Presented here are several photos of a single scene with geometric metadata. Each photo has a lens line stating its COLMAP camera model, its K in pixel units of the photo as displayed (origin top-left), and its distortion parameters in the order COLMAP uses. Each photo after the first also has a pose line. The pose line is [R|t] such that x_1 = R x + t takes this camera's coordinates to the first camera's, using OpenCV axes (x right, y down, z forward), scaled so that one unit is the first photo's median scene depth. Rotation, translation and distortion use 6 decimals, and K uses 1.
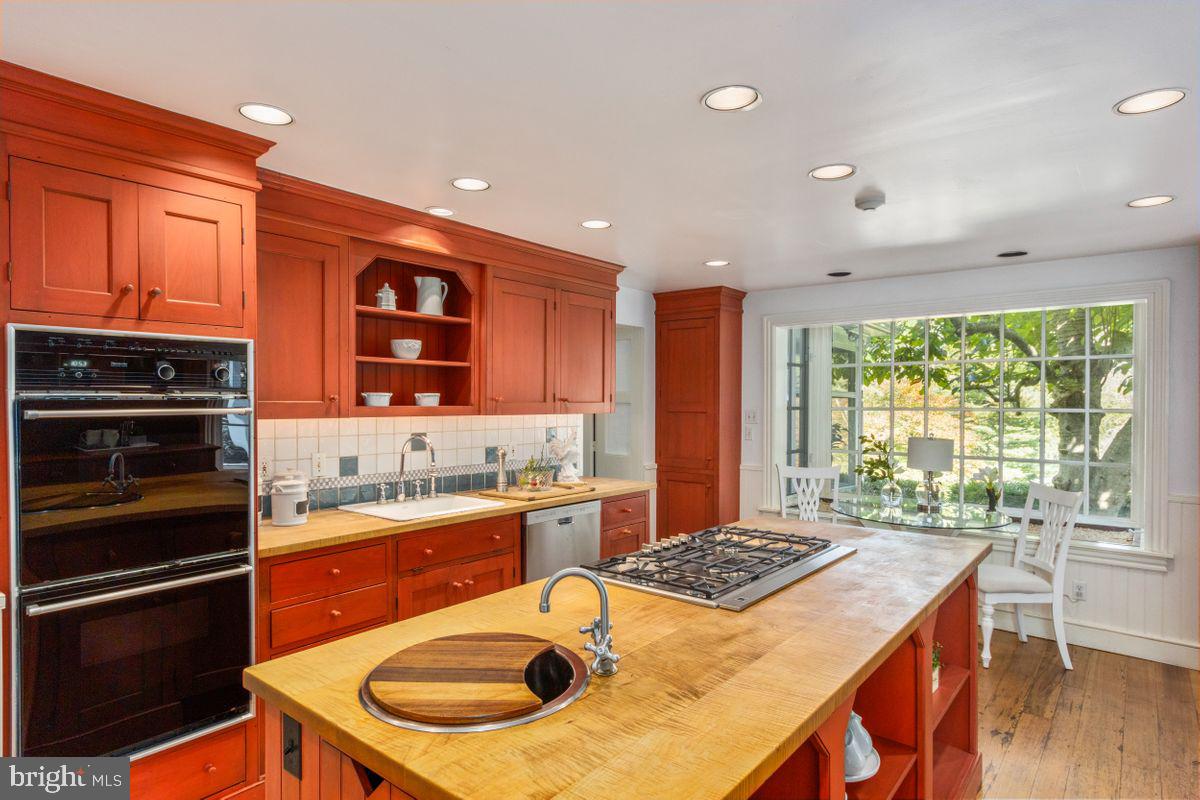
lens RADIAL K [[658.6, 0, 582.8], [0, 658.6, 398.2], [0, 0, 1]] dist [0.012140, -0.000299]
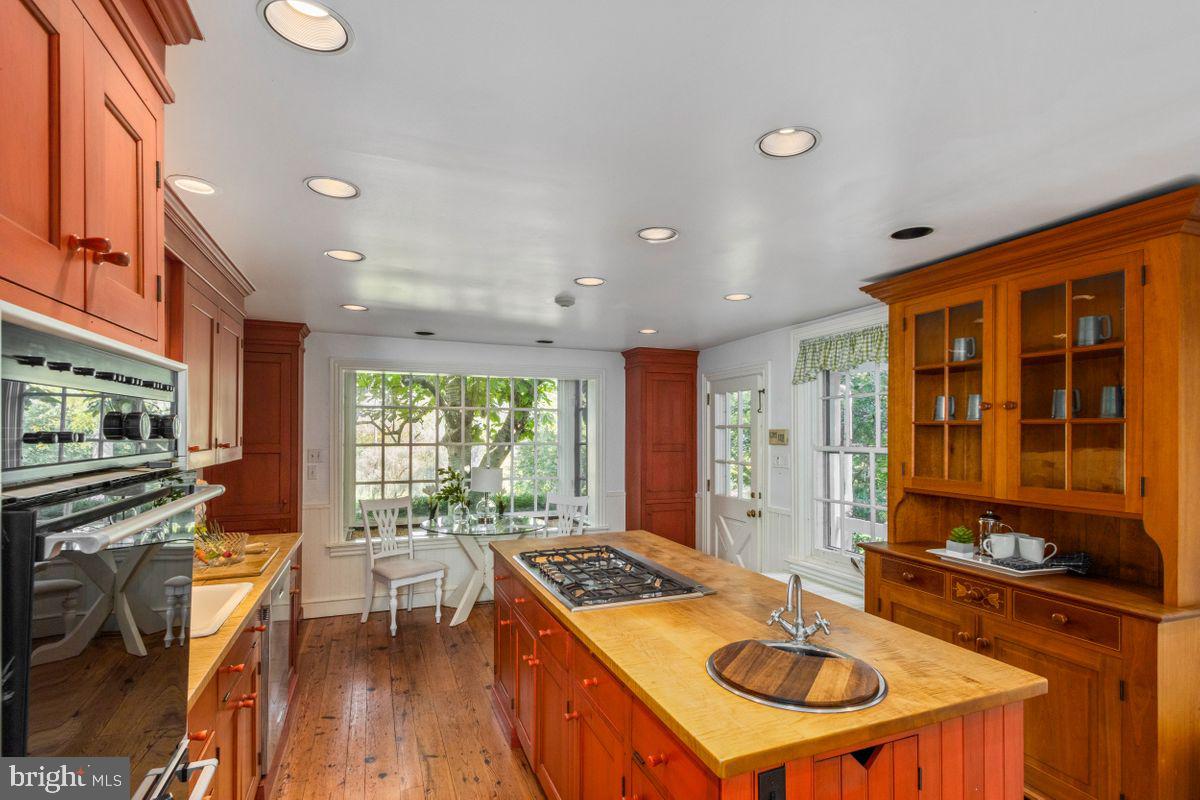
lens RADIAL K [[582.7, 0, 592.2], [0, 582.7, 424.0], [0, 0, 1]] dist [-0.002696, -0.000490]
pose [[0.489136, 0.004318, 0.872197, -0.475234], [0.000993, 0.999984, -0.005508, -0.024555], [-0.872207, 0.003561, 0.489125, 0.267792]]
